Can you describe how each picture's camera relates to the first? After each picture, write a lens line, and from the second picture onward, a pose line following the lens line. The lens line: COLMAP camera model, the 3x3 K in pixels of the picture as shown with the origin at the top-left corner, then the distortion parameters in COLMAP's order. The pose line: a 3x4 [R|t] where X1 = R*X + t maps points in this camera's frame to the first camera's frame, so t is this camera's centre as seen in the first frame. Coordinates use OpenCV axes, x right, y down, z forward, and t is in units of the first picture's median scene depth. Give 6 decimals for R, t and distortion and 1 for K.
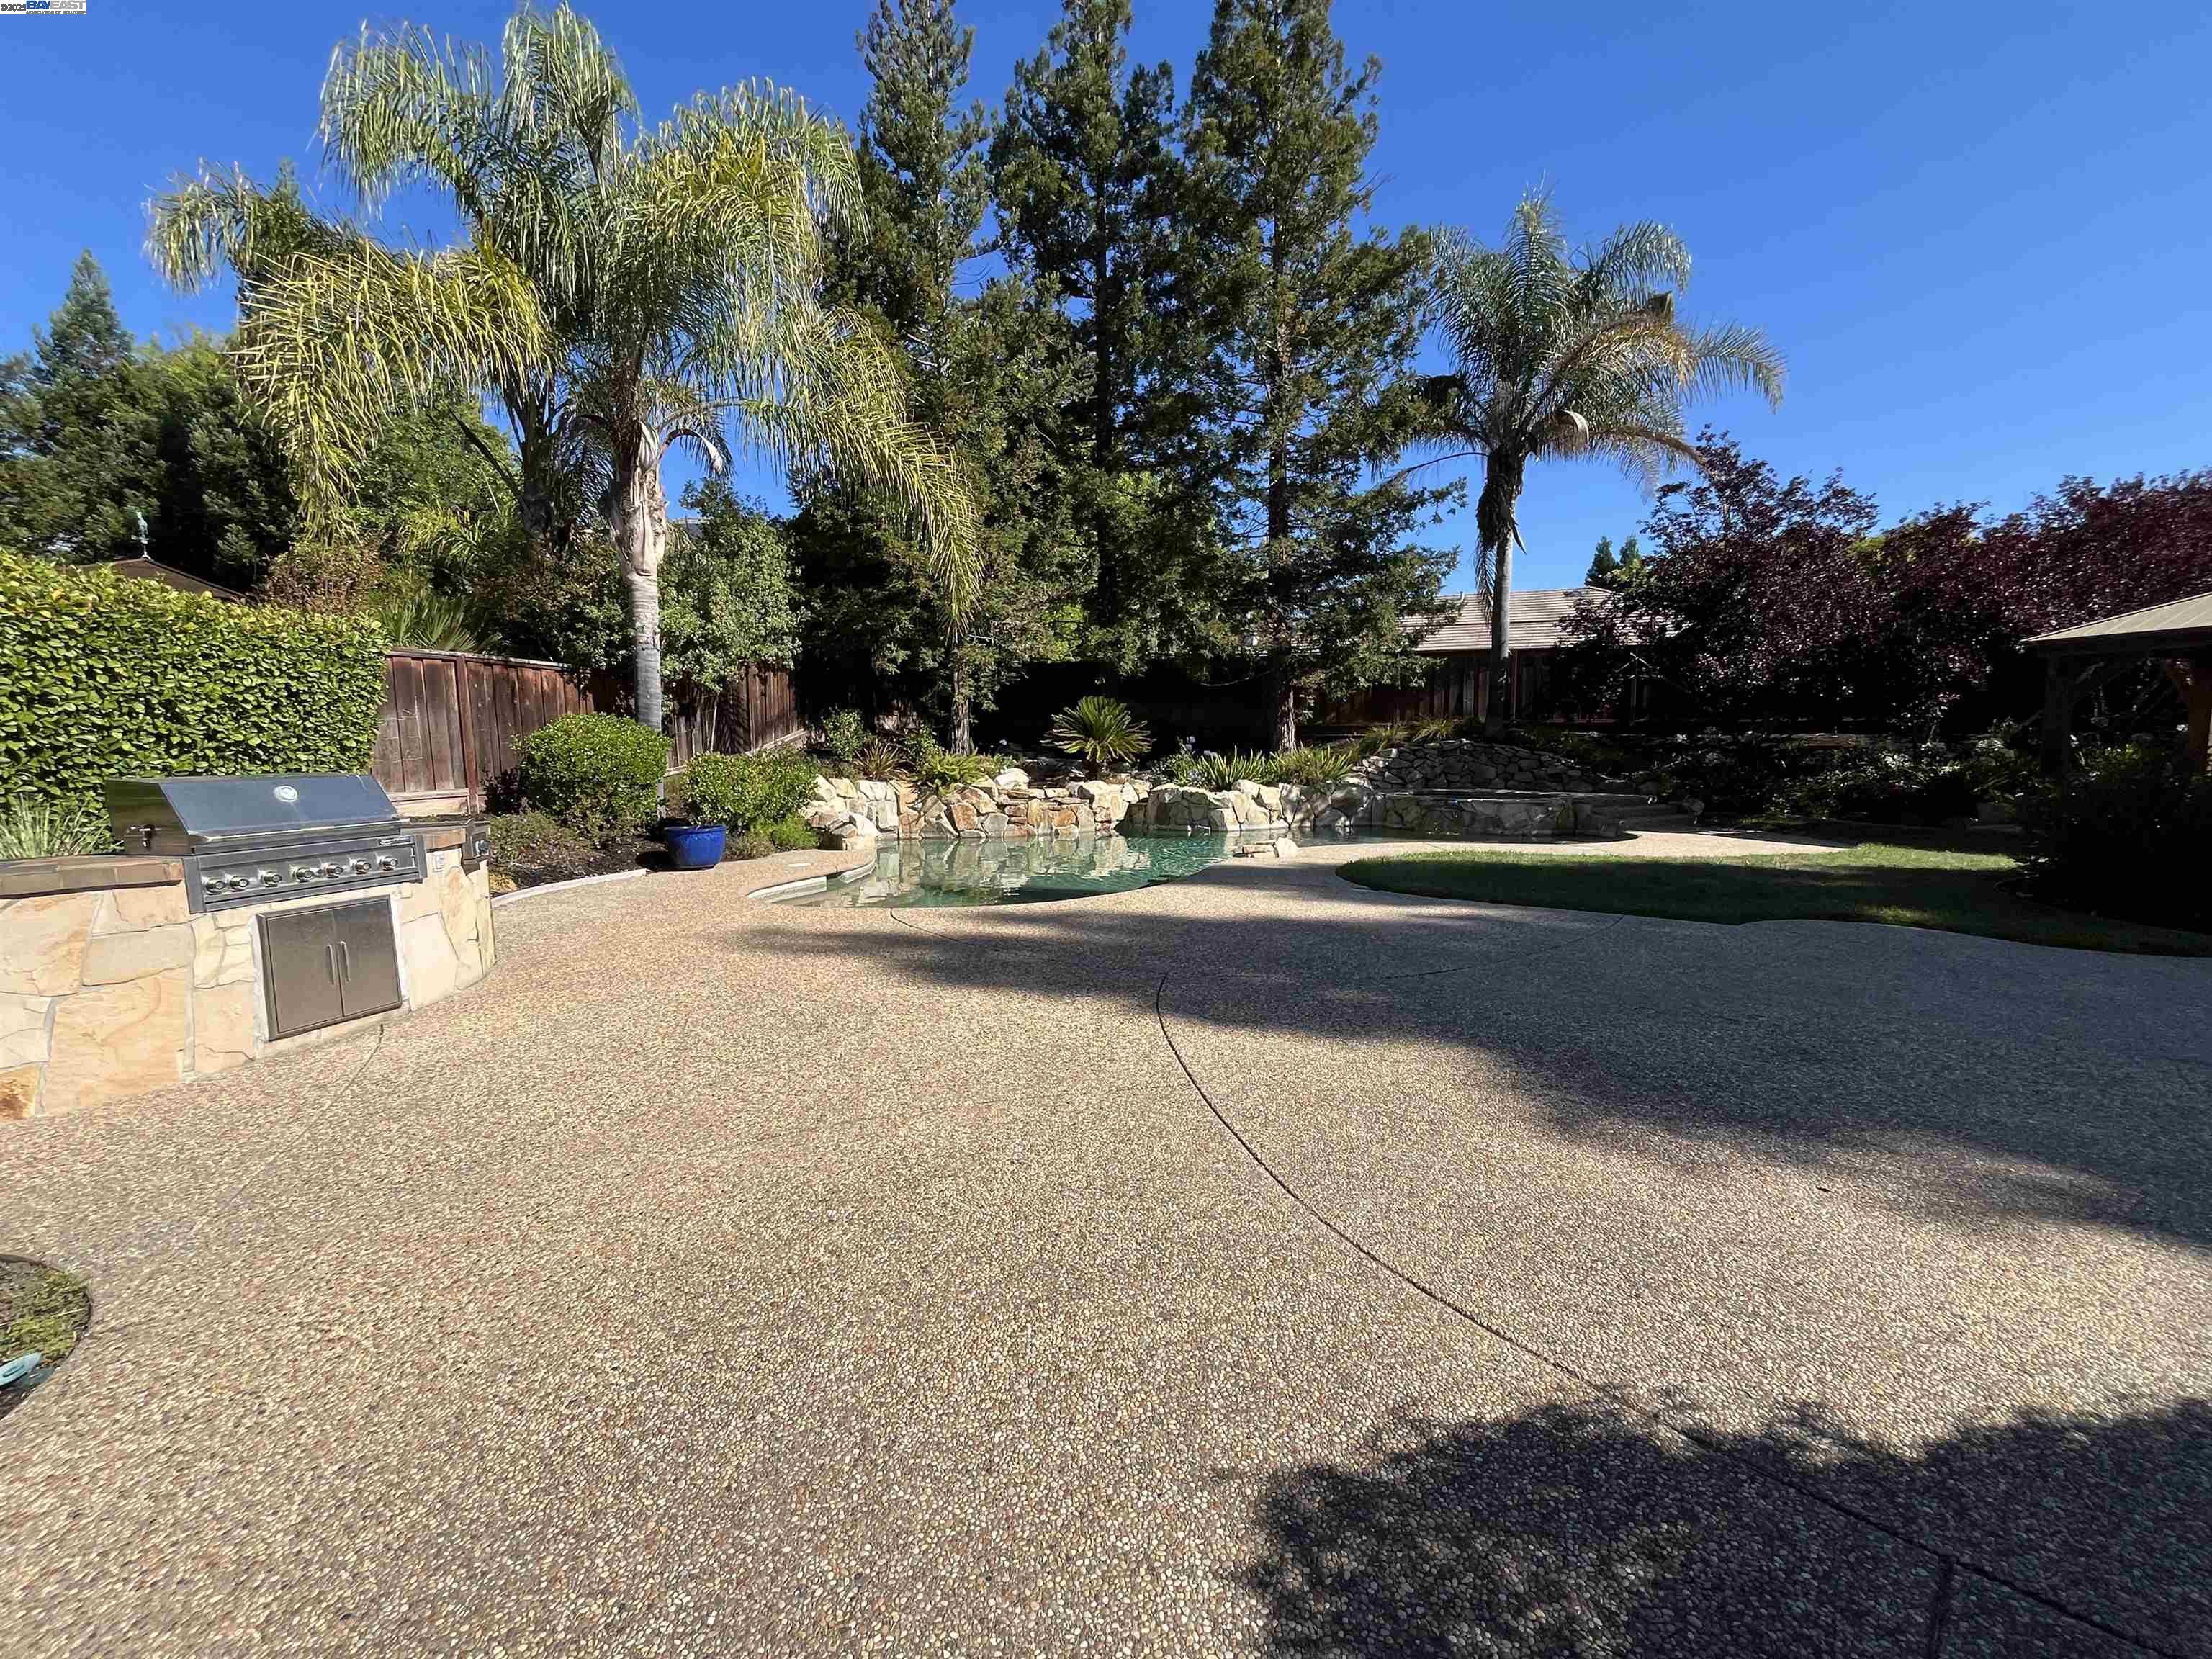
lens RADIAL K [[892.2, 0, 1105.8], [0, 892.2, 835.7], [0, 0, 1]] dist [-0.004875, 0.000411]
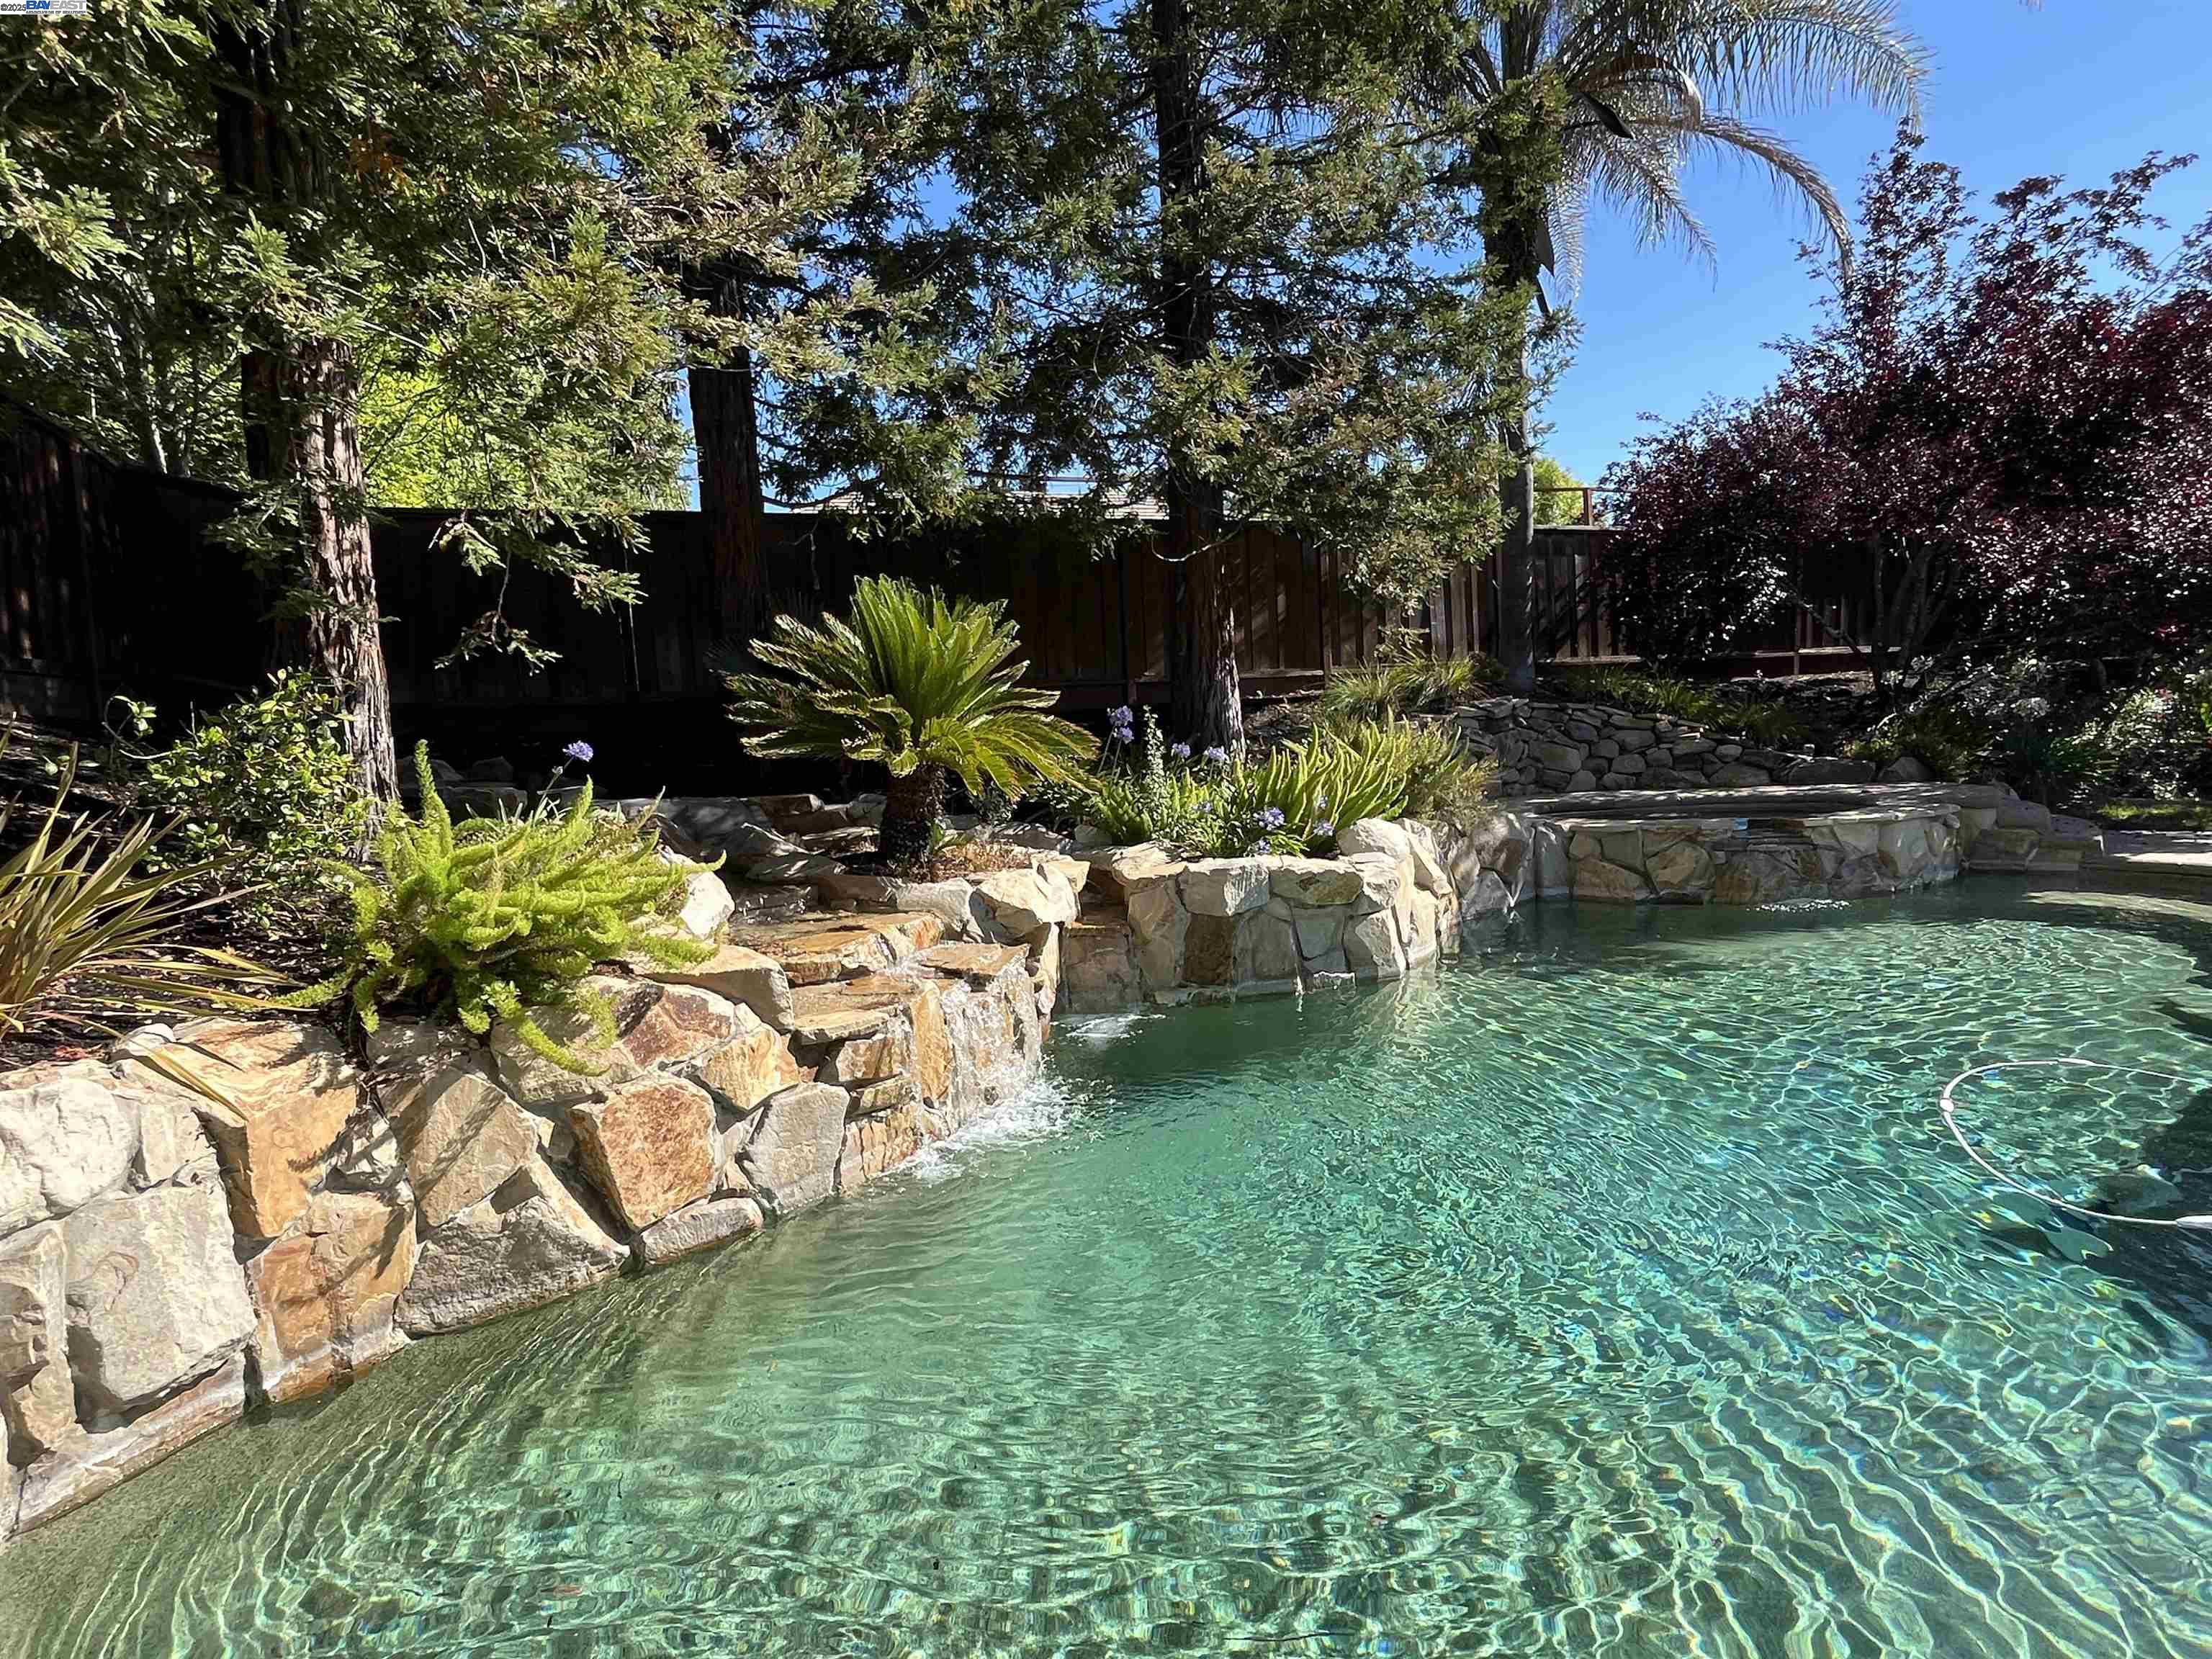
lens RADIAL K [[1200.4, 0, 1085.3], [0, 1200.4, 841.8], [0, 0, 1]] dist [0.005994, 0.004310]
pose [[0.790567, -0.101293, 0.603939, -0.230301], [0.112263, 0.993484, 0.019674, -0.079569], [-0.601997, 0.052247, 0.796787, 0.726685]]
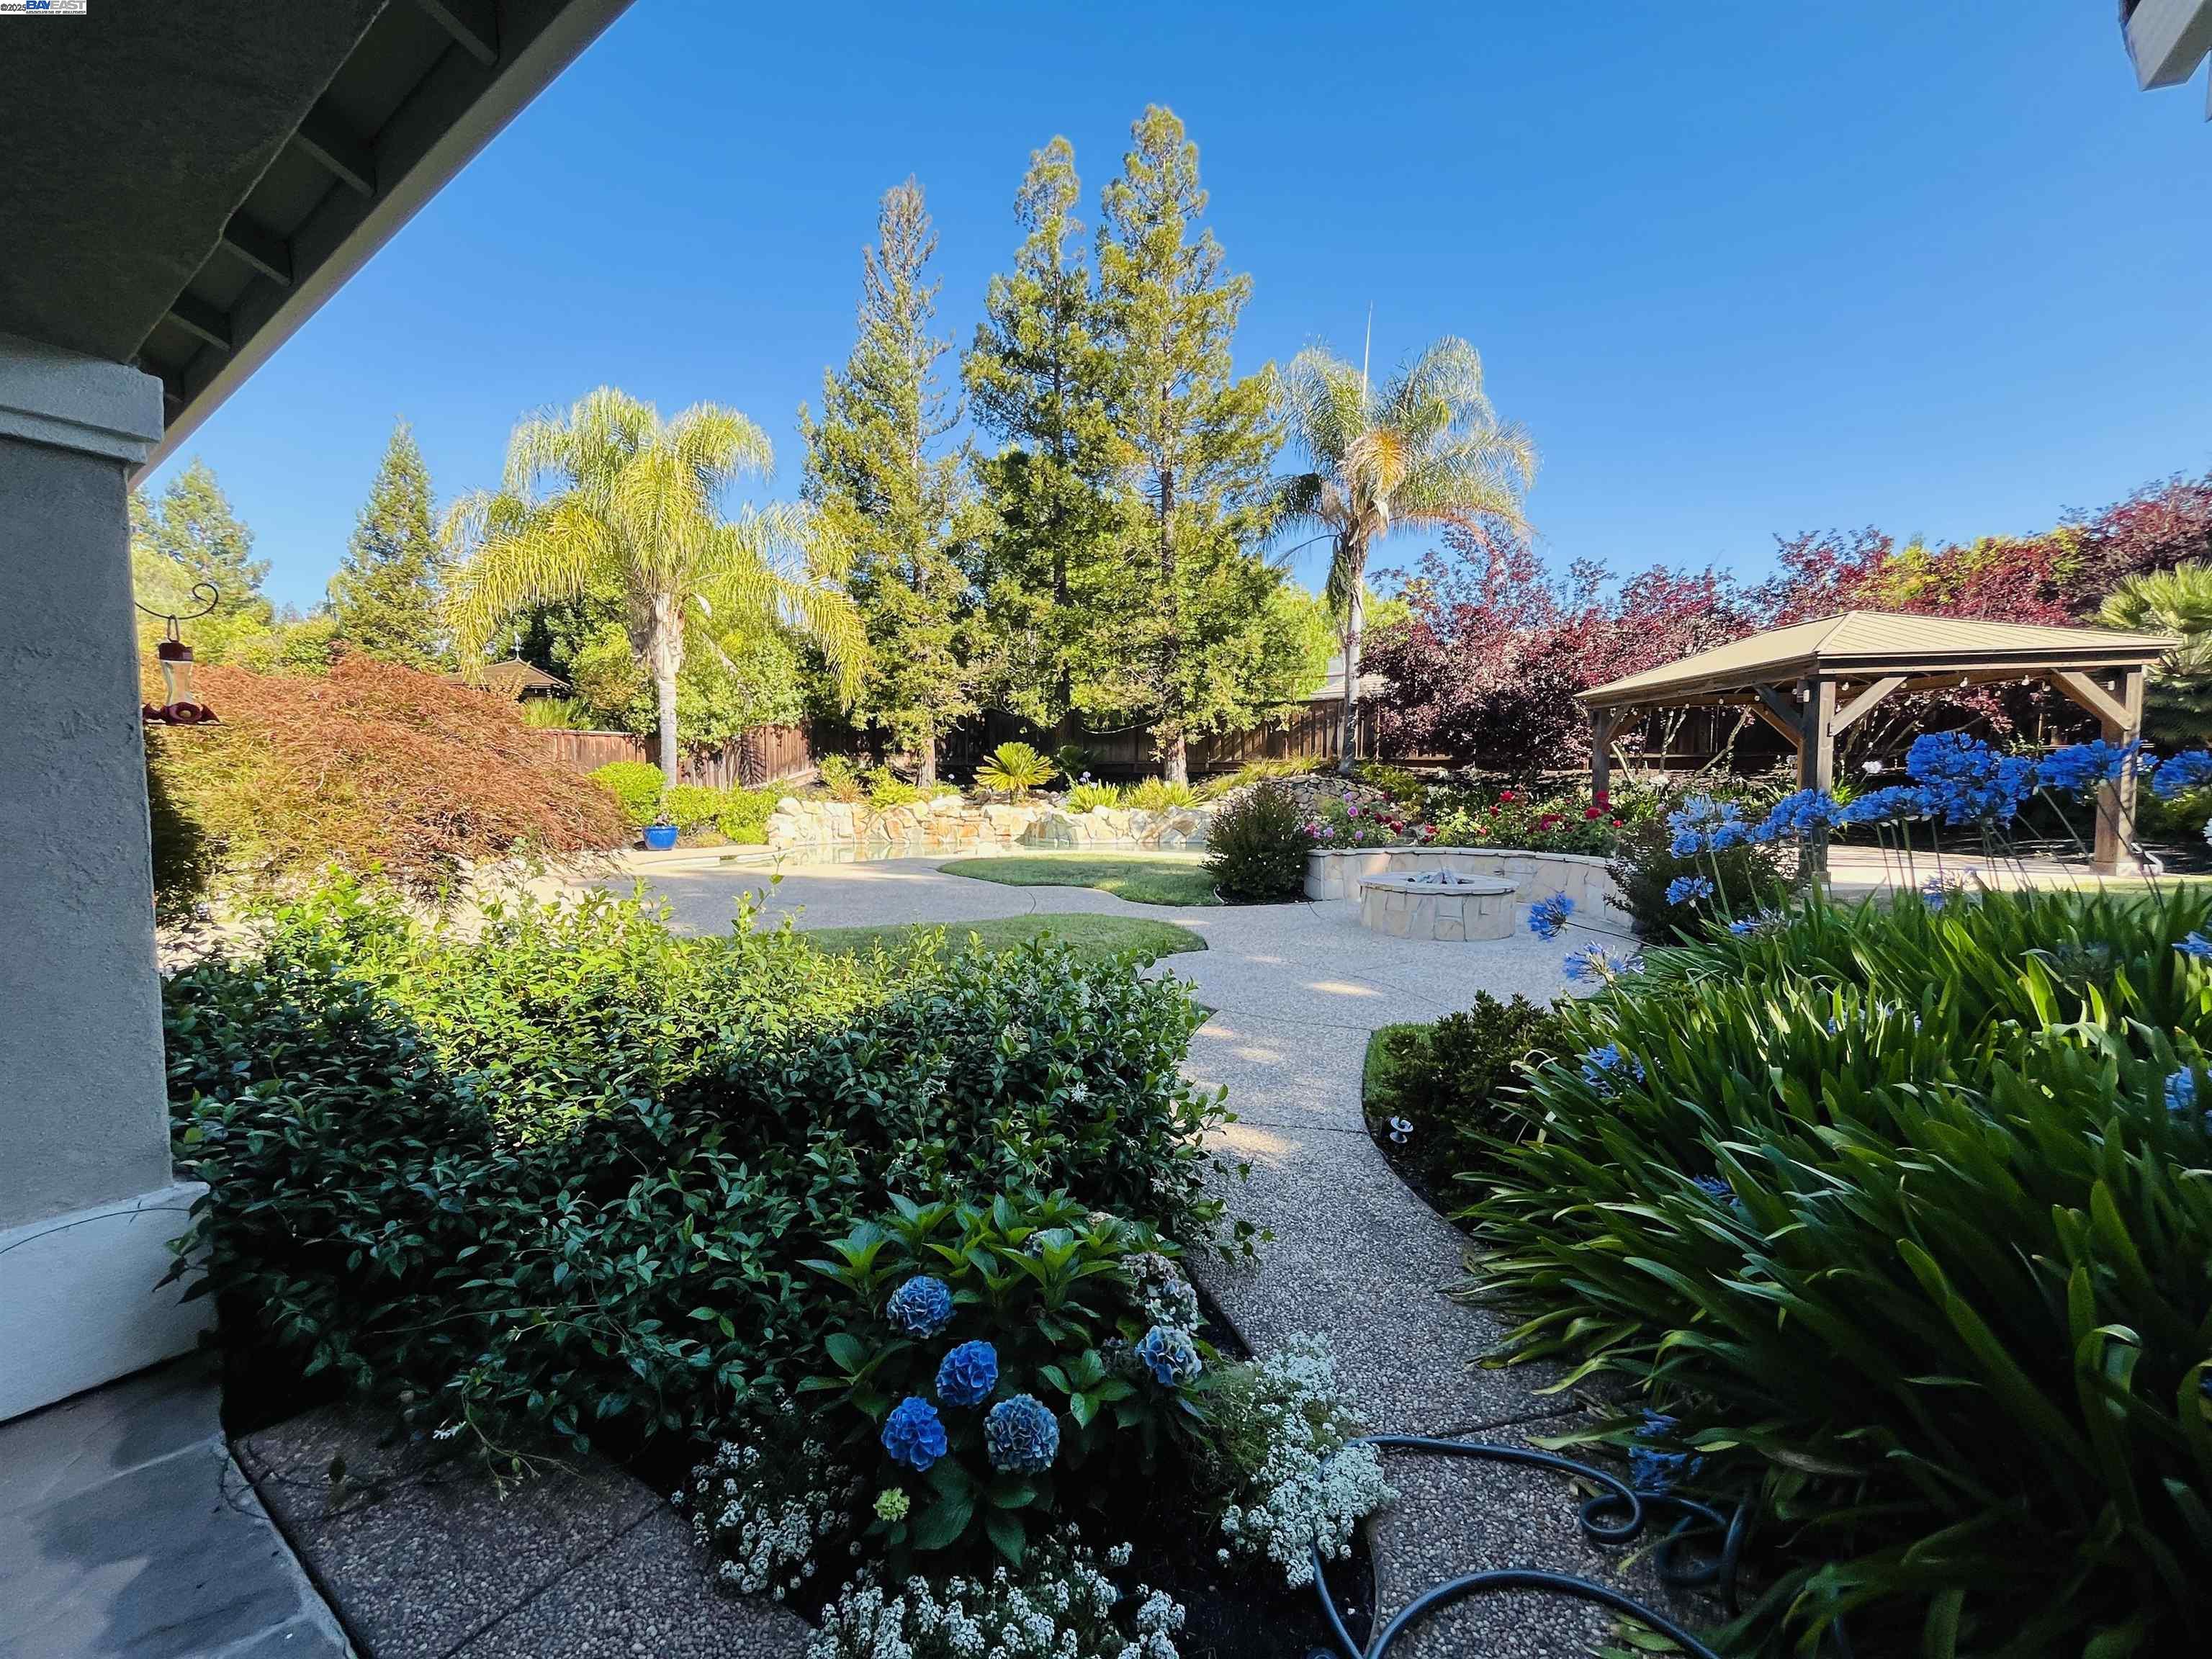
lens RADIAL K [[892.2, 0, 1105.1], [0, 892.2, 836.0], [0, 0, 1]] dist [-0.004875, 0.000411]
pose [[0.949887, 0.022104, -0.311810, 0.601558], [-0.031973, 0.999135, -0.026572, 0.017621], [0.310953, 0.035210, 0.949773, -0.254508]]
